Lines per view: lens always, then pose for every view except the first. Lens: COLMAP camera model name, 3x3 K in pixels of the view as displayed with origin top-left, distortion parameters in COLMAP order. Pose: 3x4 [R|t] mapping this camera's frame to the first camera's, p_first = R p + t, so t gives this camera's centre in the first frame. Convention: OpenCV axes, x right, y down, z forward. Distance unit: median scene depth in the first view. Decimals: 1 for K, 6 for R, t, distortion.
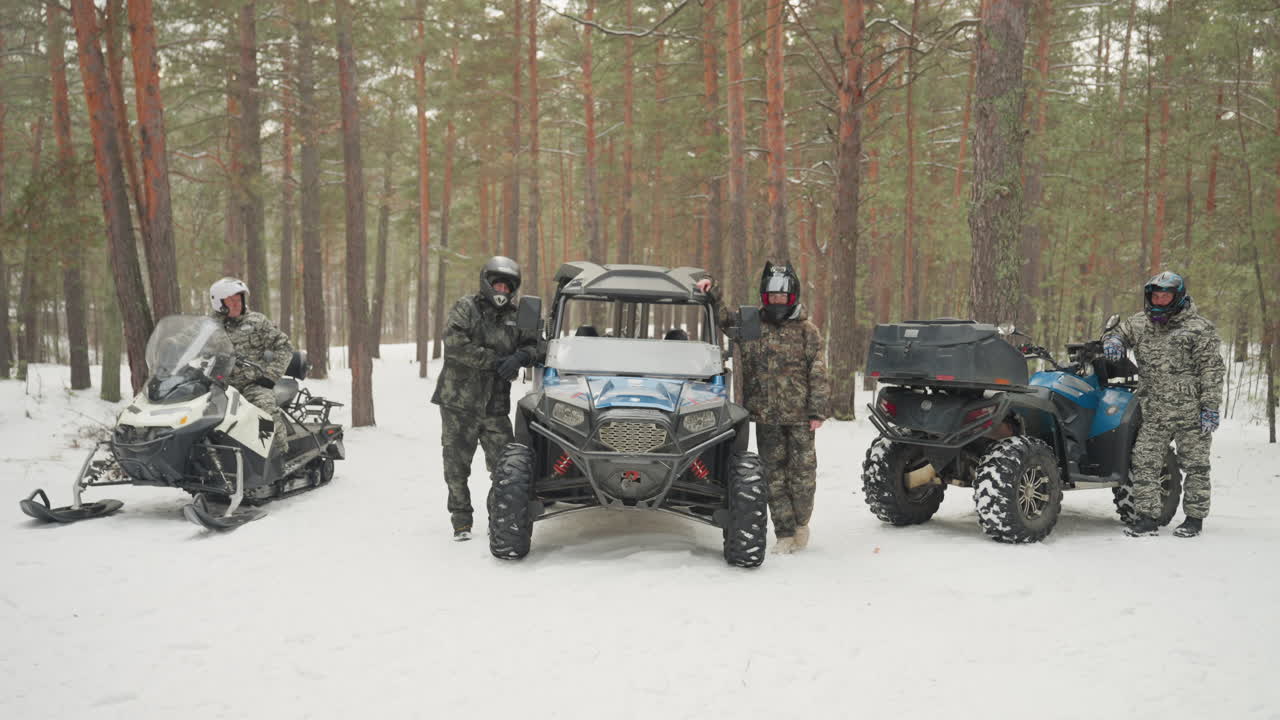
lens RADIAL K [[1156.3, 0, 640.0], [0, 1156.3, 360.0], [0, 0, 1]] dist [-0.006323, 0.001555]
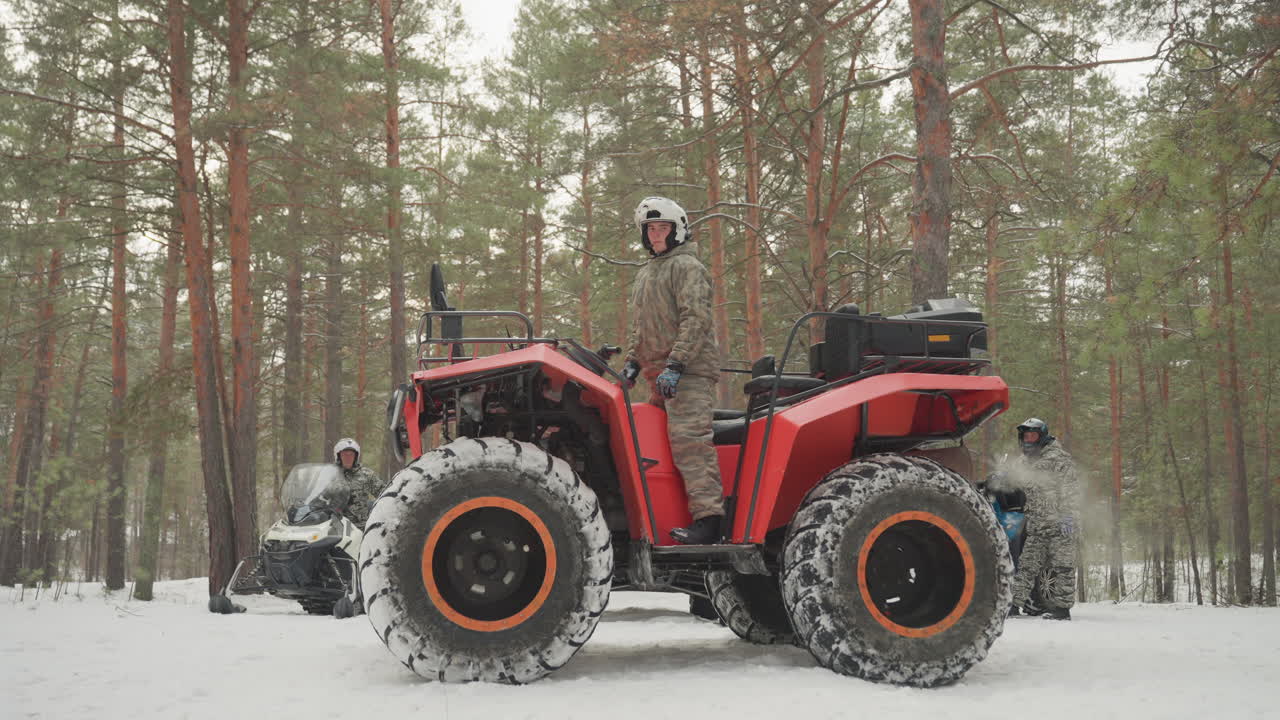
lens RADIAL K [[1165.5, 0, 623.2], [0, 1165.5, 355.0], [0, 0, 1]] dist [0.001691, 0.002507]
pose [[0.999968, -0.007461, -0.003024, -0.030508], [0.006698, 0.979440, -0.201623, 0.118196], [0.004466, 0.201596, 0.979459, -0.362057]]
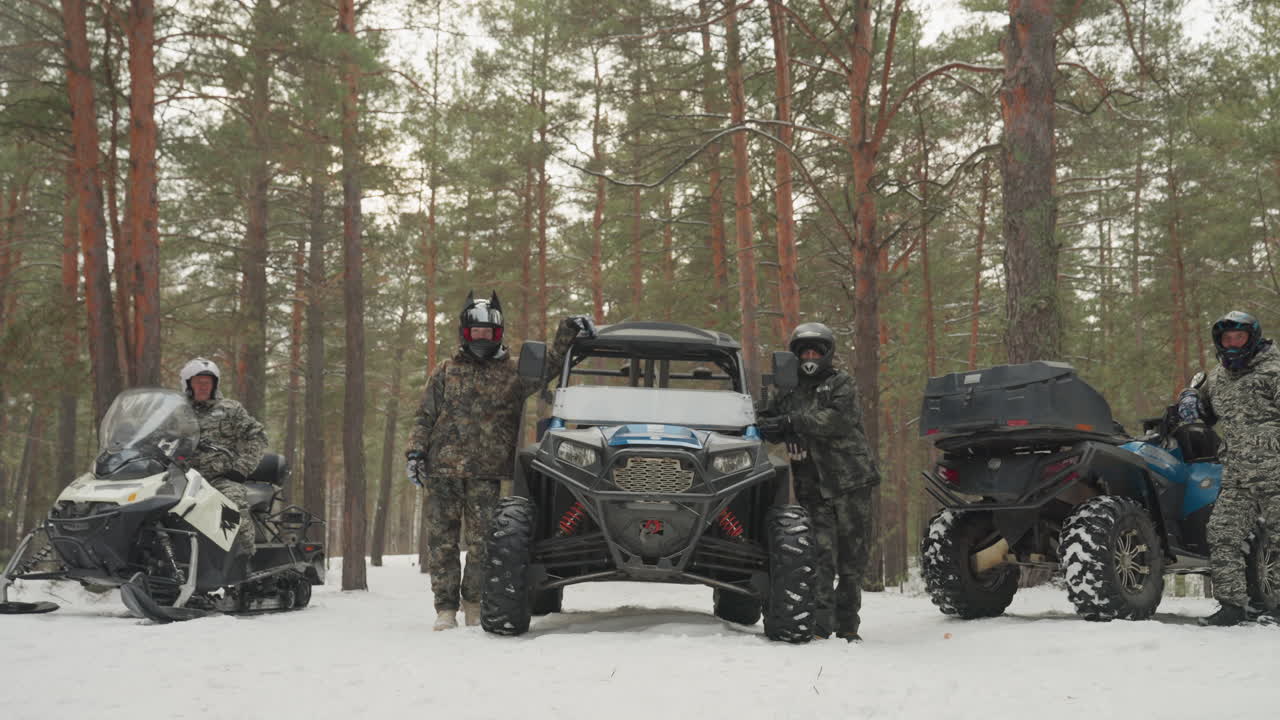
lens RADIAL K [[1151.4, 0, 636.7], [0, 1151.4, 362.2], [0, 0, 1]] dist [-0.009288, 0.007263]
pose [[0.999940, -0.006584, -0.008769, -0.008671], [0.004770, 0.981242, -0.192723, 0.118771], [0.009874, 0.192669, 0.981214, 0.135842]]
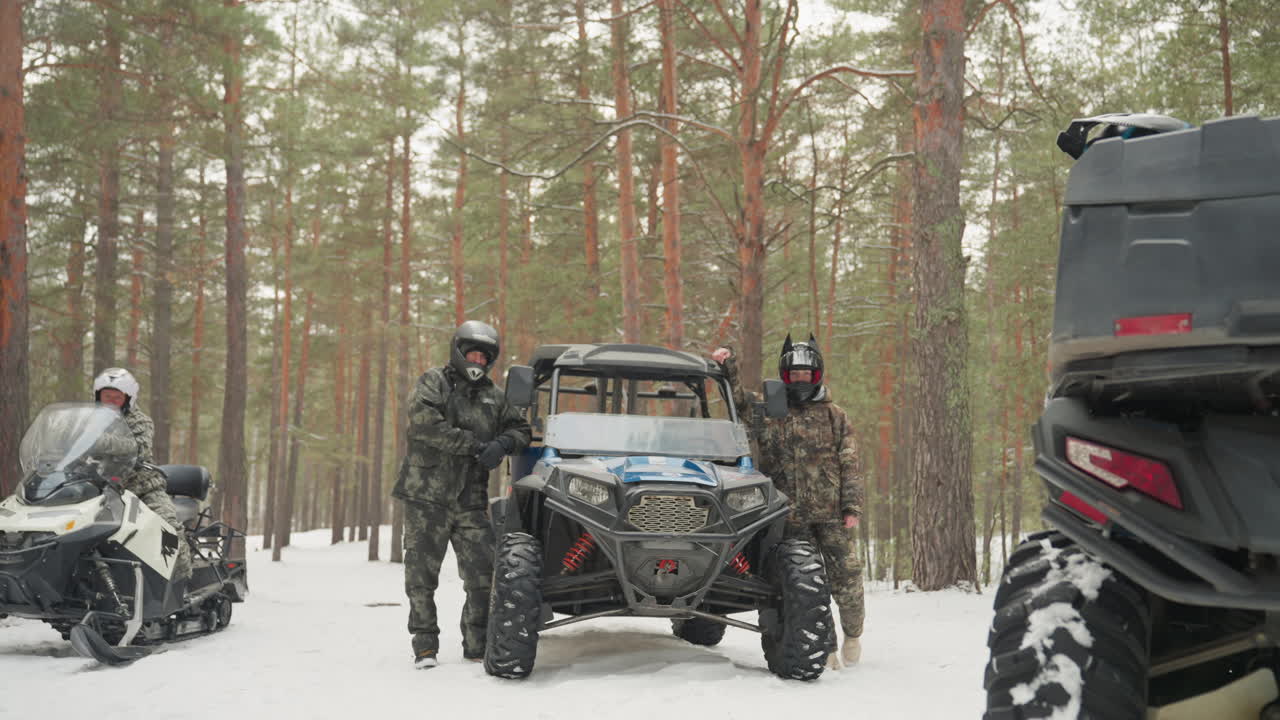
lens RADIAL K [[1151.4, 0, 636.7], [0, 1151.4, 362.2], [0, 0, 1]] dist [-0.009288, 0.007263]
pose [[0.990841, 0.010590, 0.134619, -0.114979], [0.012693, 0.985201, -0.170933, 0.080310], [-0.134437, 0.171076, 0.976043, 0.155013]]
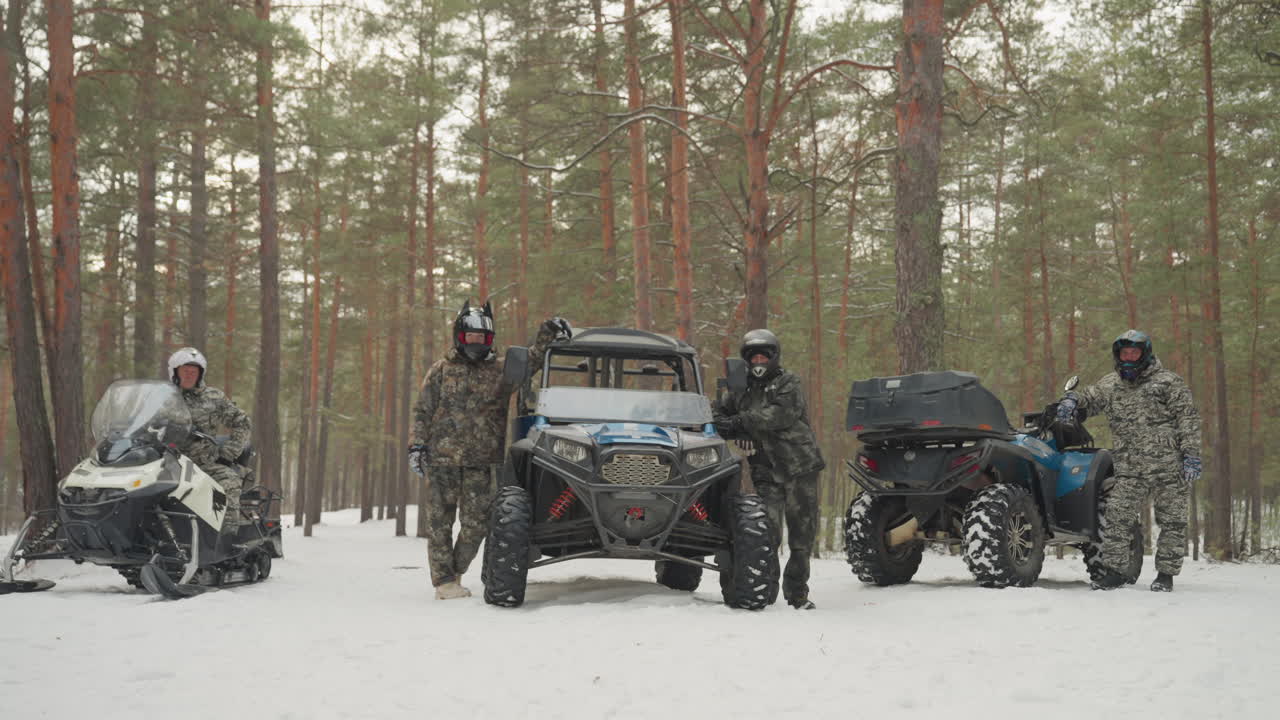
lens RADIAL K [[1156.3, 0, 640.0], [0, 1156.3, 360.0], [0, 0, 1]] dist [-0.006323, 0.001555]
pose [[0.993555, 0.005514, 0.113215, -0.094628], [0.012431, 0.987490, -0.157190, 0.104081], [-0.112666, 0.157584, 0.981057, 0.018270]]
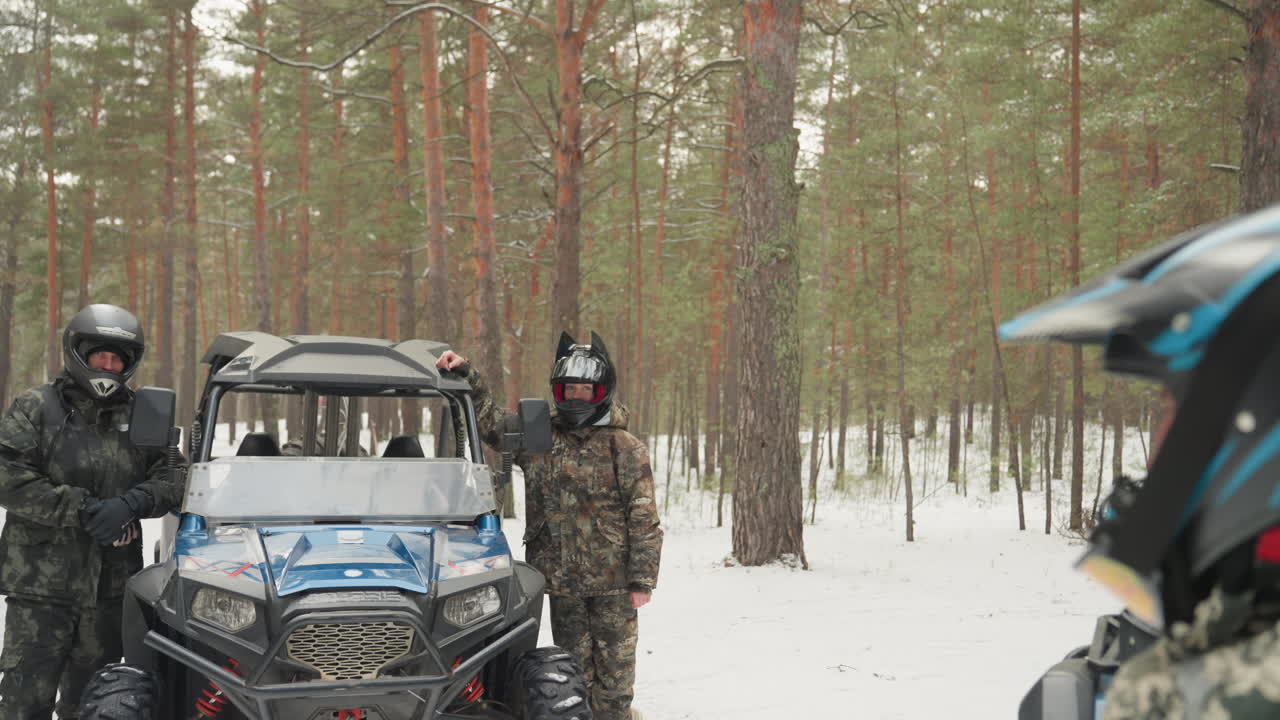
lens RADIAL K [[1144.5, 0, 654.3], [0, 1144.5, 360.9], [0, 0, 1]] dist [-0.007030, 0.001676]
pose [[0.958299, -0.007942, 0.285657, -0.018103], [0.029018, 0.997151, -0.069623, -0.020504], [-0.284290, 0.075009, 0.955799, 0.360235]]
